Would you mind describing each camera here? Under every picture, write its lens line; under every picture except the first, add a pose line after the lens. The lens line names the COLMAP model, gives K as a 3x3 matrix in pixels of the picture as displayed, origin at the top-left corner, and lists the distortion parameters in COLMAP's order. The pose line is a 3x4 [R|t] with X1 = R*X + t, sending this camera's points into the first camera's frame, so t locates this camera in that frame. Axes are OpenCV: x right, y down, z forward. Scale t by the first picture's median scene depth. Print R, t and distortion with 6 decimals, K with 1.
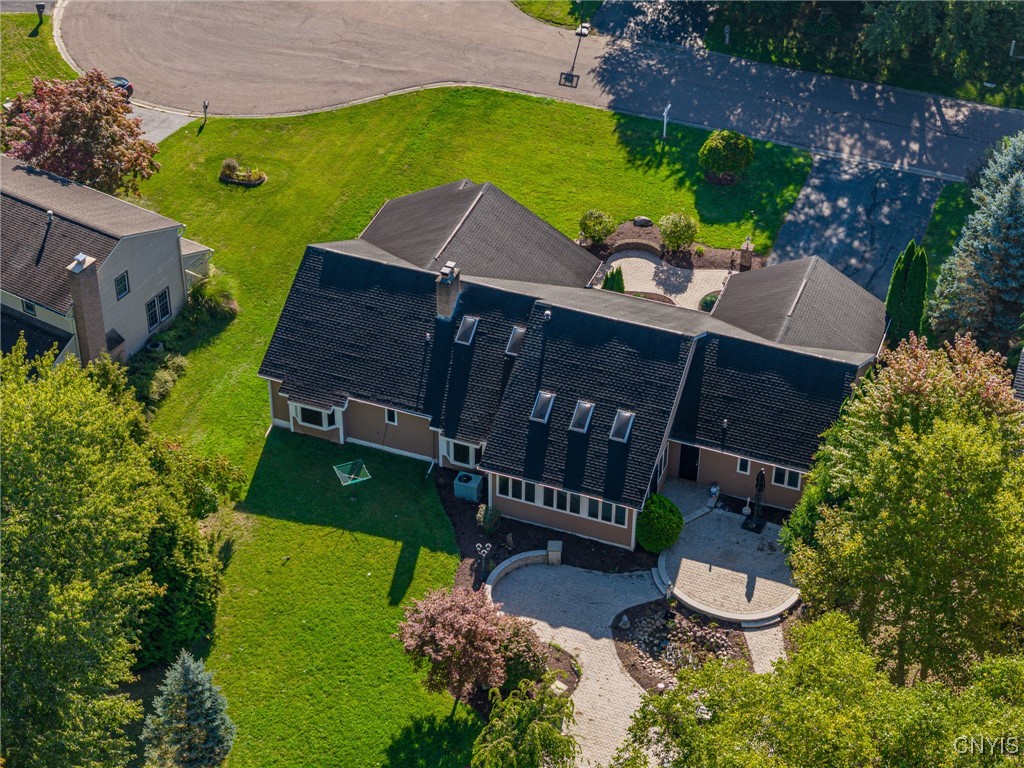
lens RADIAL K [[2027.4, 0, 512.0], [0, 2027.4, 384.0], [0, 0, 1]] dist [-0.023215, 0.158645]
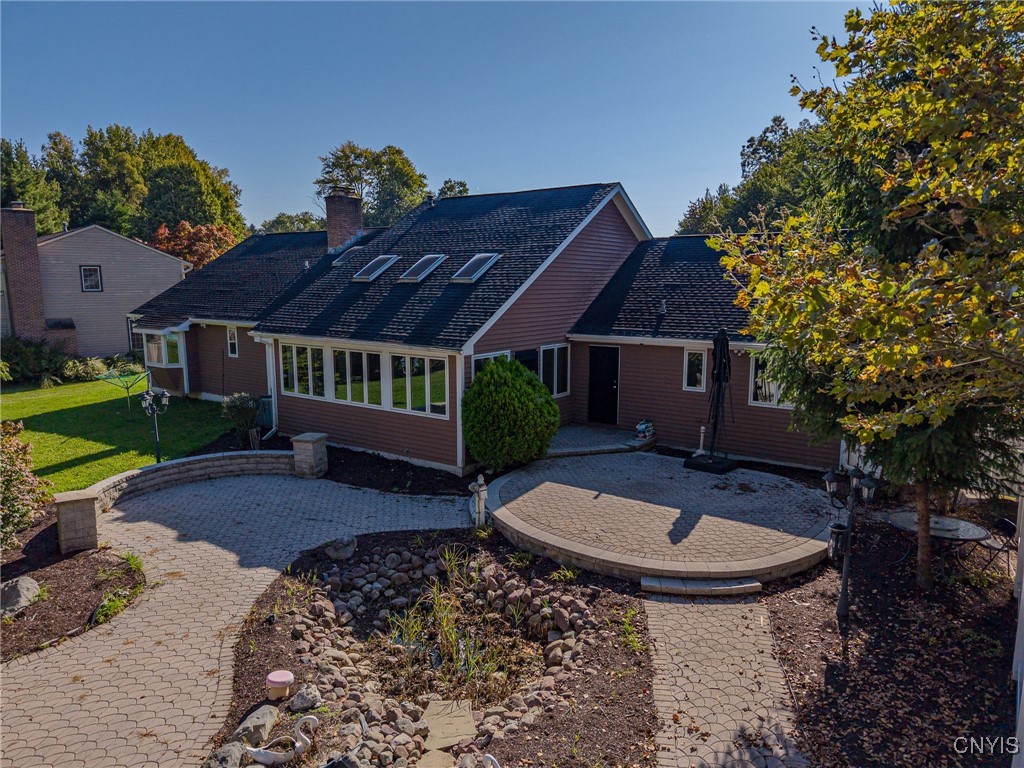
lens RADIAL K [[679.0, 0, 512.0], [0, 679.0, 384.0], [0, 0, 1]] dist [0.005029, 0.000050]
pose [[0.965922, 0.039571, -0.255791, 0.116431], [-0.161797, 0.863679, -0.477368, 0.143601], [0.202031, 0.502487, 0.840649, 0.853789]]
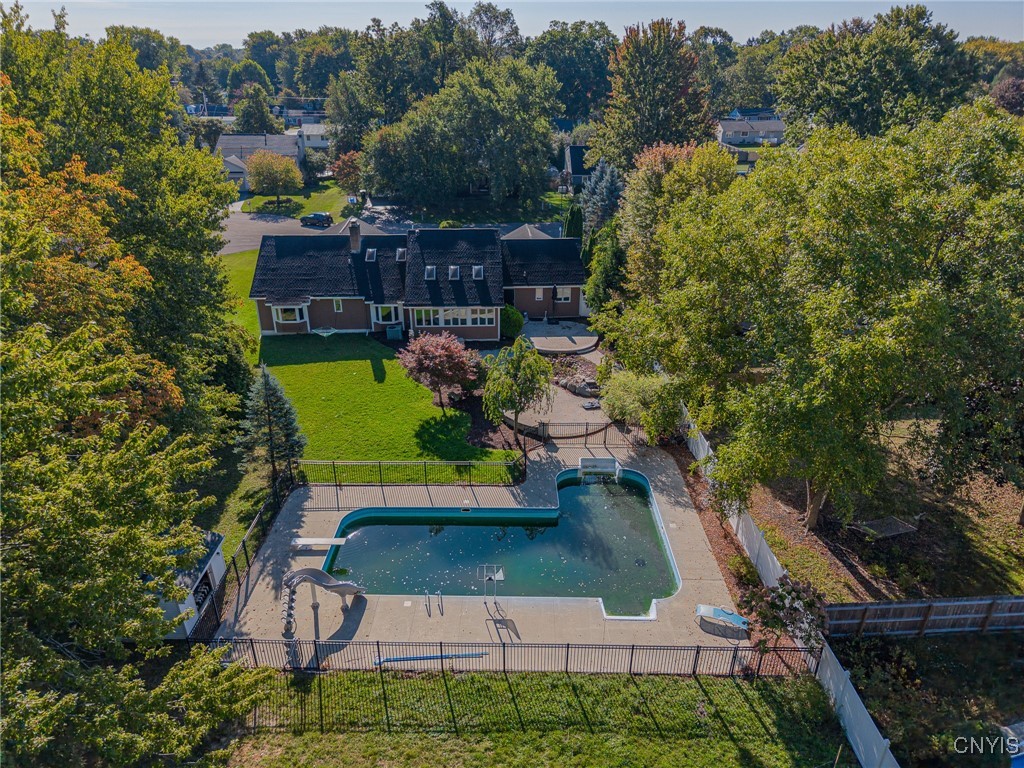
lens RADIAL K [[679.0, 0, 512.0], [0, 679.0, 384.0], [0, 0, 1]] dist [0.005029, 0.000050]
pose [[0.913893, -0.166618, 0.370186, -0.155319], [0.249052, 0.950235, -0.187152, 0.233181], [-0.320581, 0.263232, 0.909910, 0.475332]]
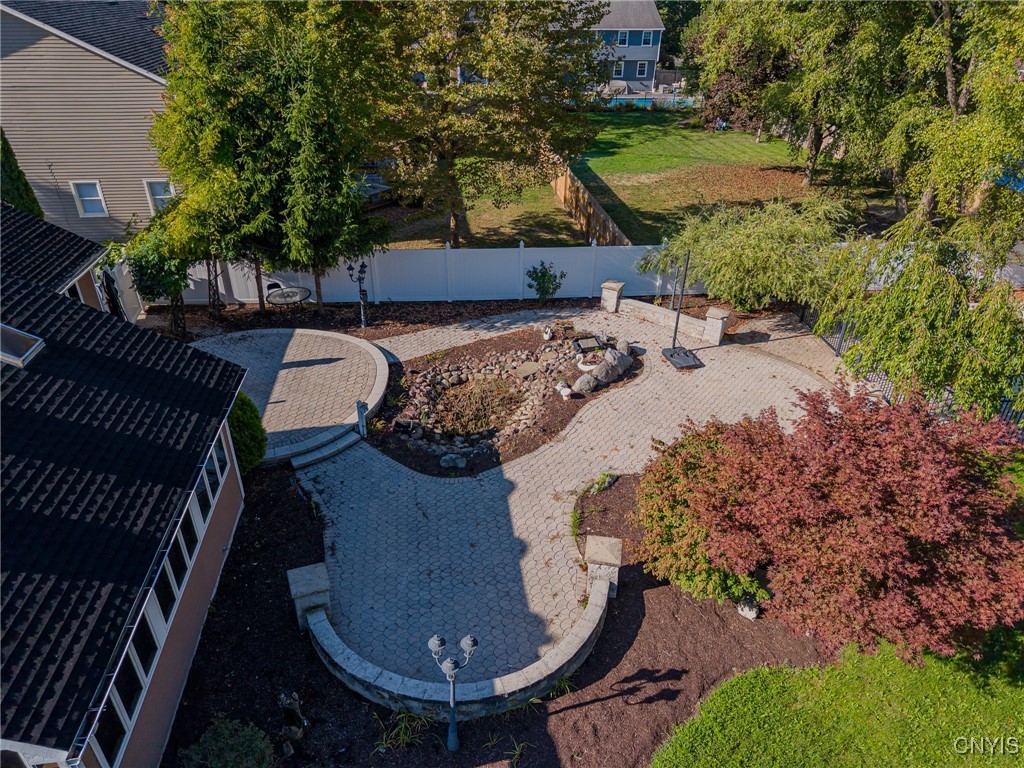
lens RADIAL K [[679.0, 0, 512.0], [0, 679.0, 384.0], [0, 0, 1]] dist [0.005029, 0.000050]
pose [[-0.463381, -0.460895, 0.756871, -0.074164], [0.542161, 0.528150, 0.653544, -0.000603], [-0.700957, 0.713185, 0.005145, 0.945530]]
